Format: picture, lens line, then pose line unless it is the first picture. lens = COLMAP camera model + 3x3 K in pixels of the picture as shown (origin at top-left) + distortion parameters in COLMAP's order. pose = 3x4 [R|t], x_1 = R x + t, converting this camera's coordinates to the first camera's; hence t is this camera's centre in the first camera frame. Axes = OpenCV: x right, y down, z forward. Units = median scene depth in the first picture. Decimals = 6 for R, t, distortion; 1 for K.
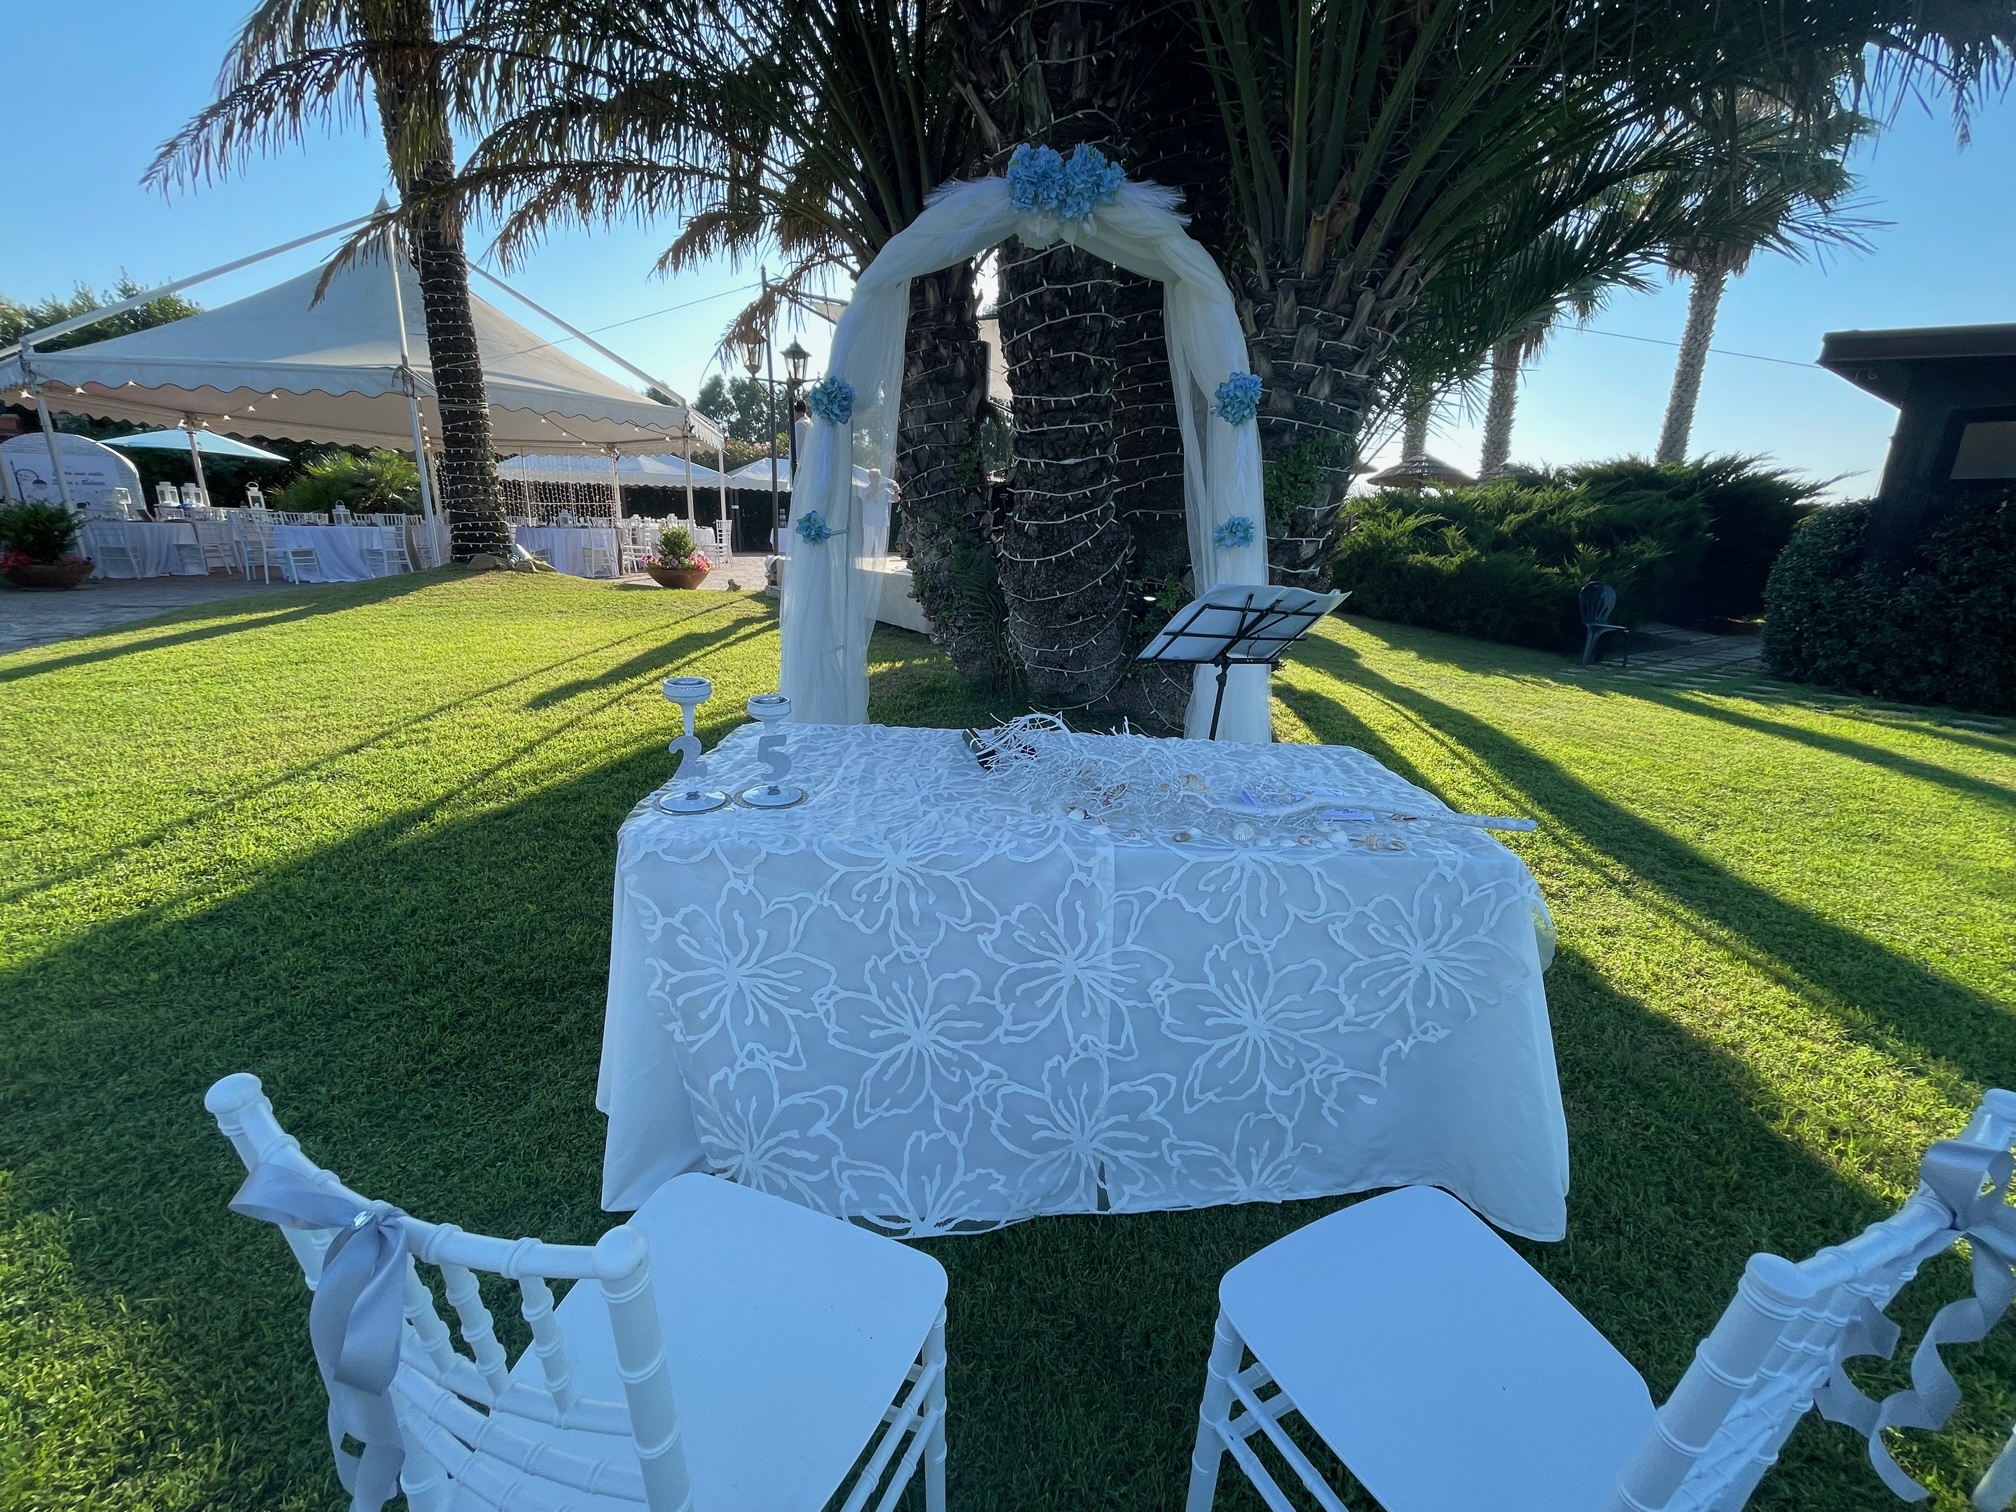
lens RADIAL K [[810.5, 0, 1005.0], [0, 810.5, 754.9], [0, 0, 1]] dist [-0.002397, 0.000162]
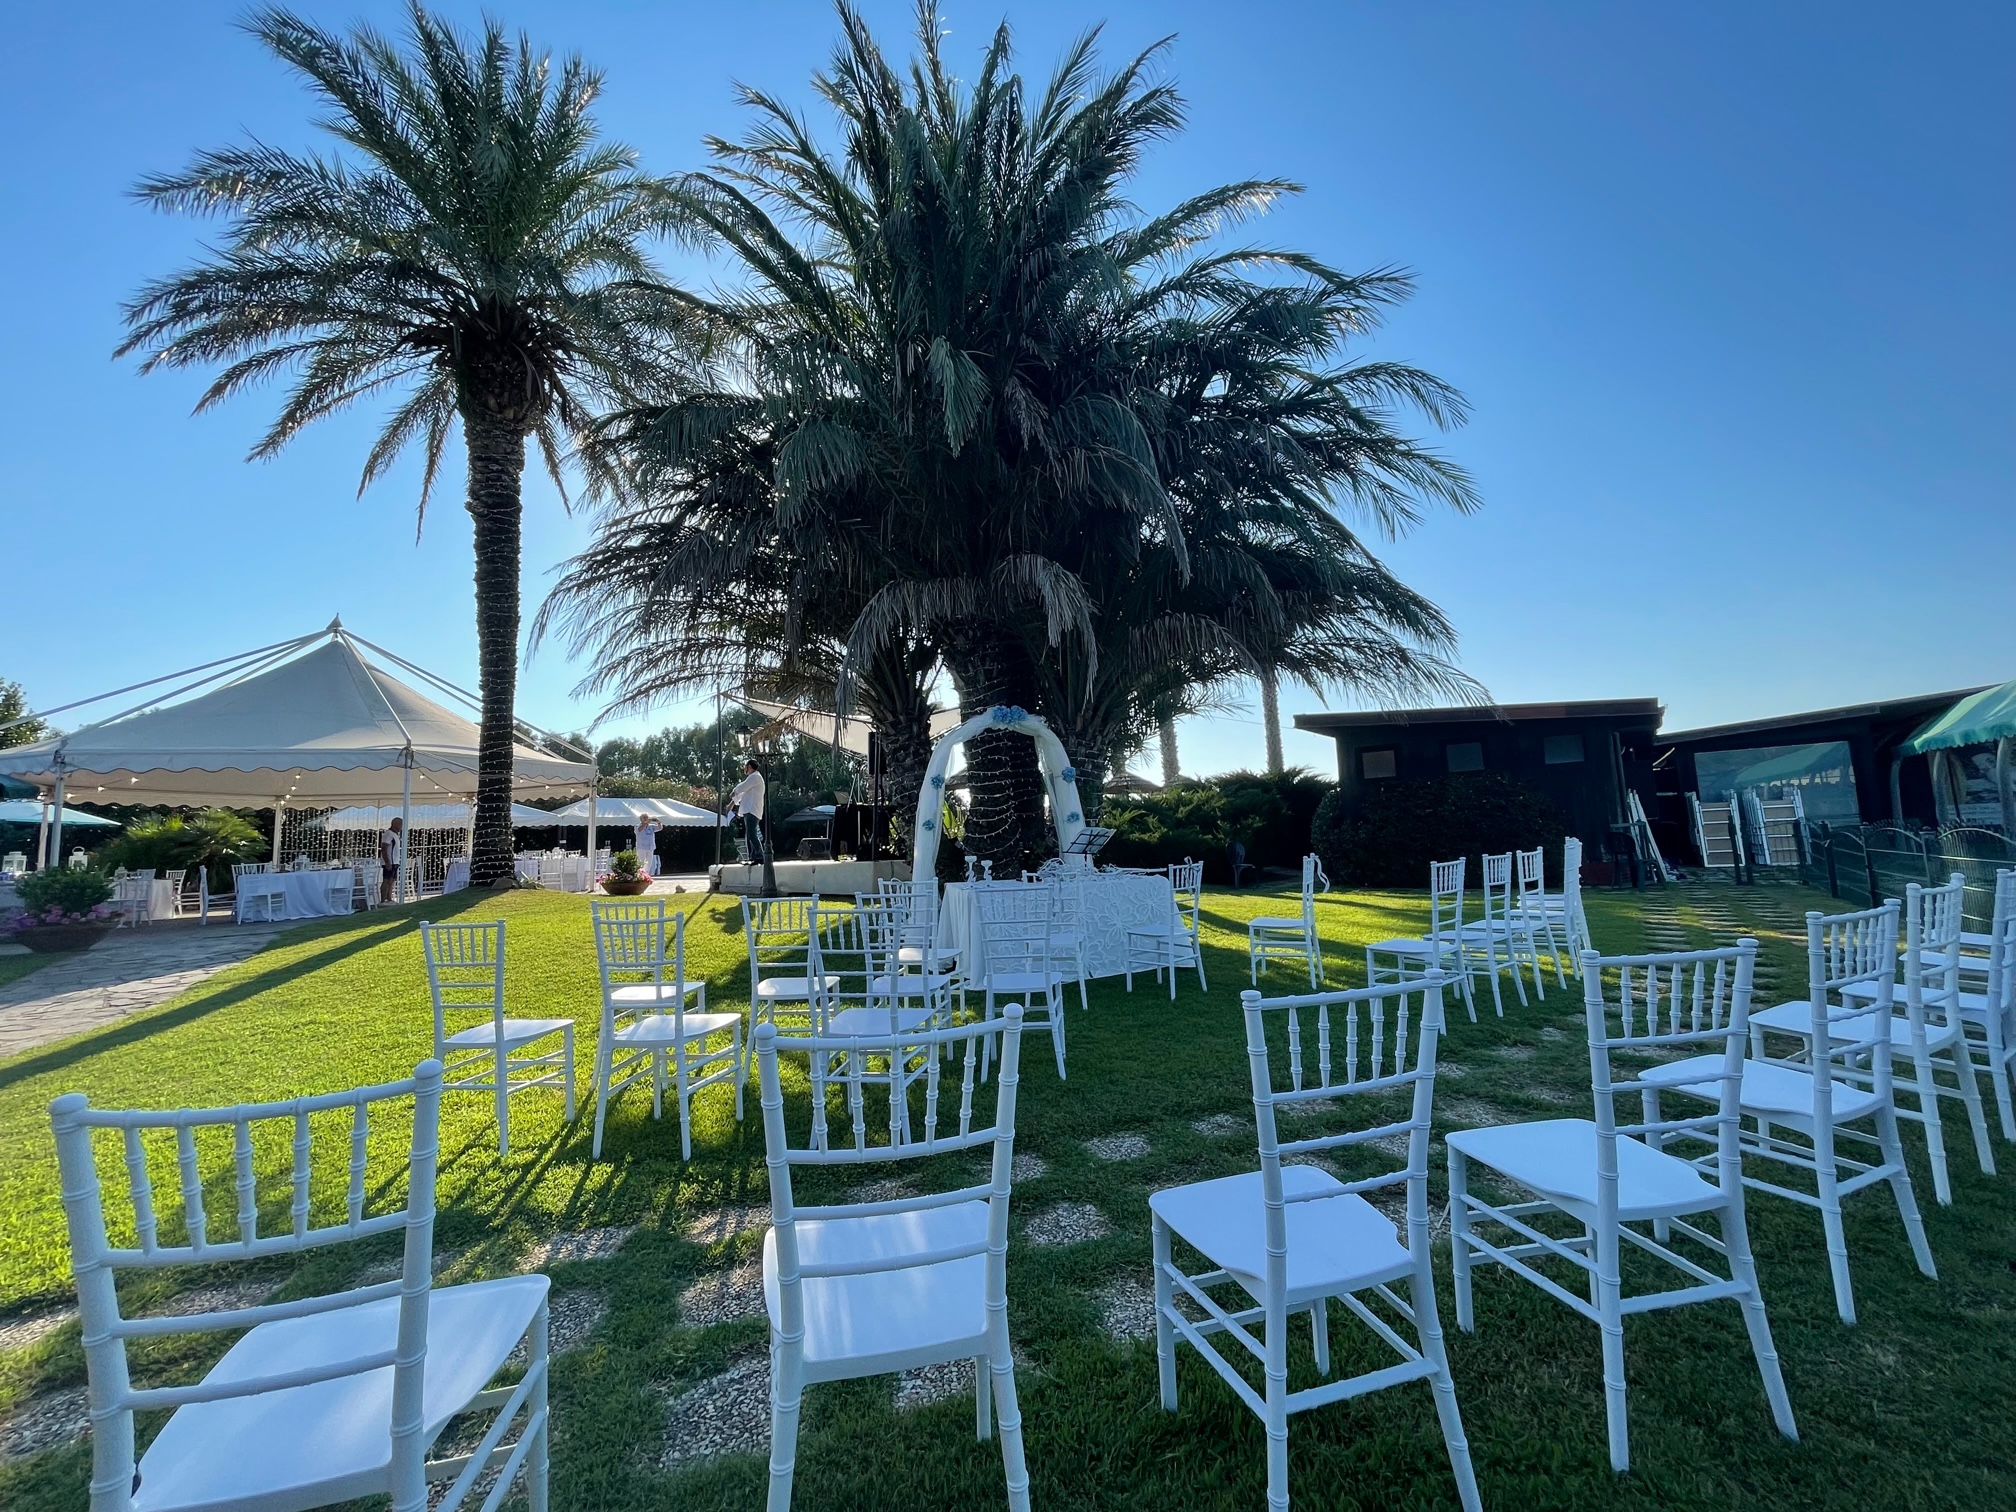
lens RADIAL K [[810.5, 0, 1005.7], [0, 810.5, 749.7], [0, 0, 1]] dist [-0.002397, 0.000162]
pose [[0.952617, -0.034563, 0.302202, -0.240370], [0.145846, 0.923768, -0.354092, 0.145169], [-0.266926, 0.381389, 0.885038, -0.467911]]
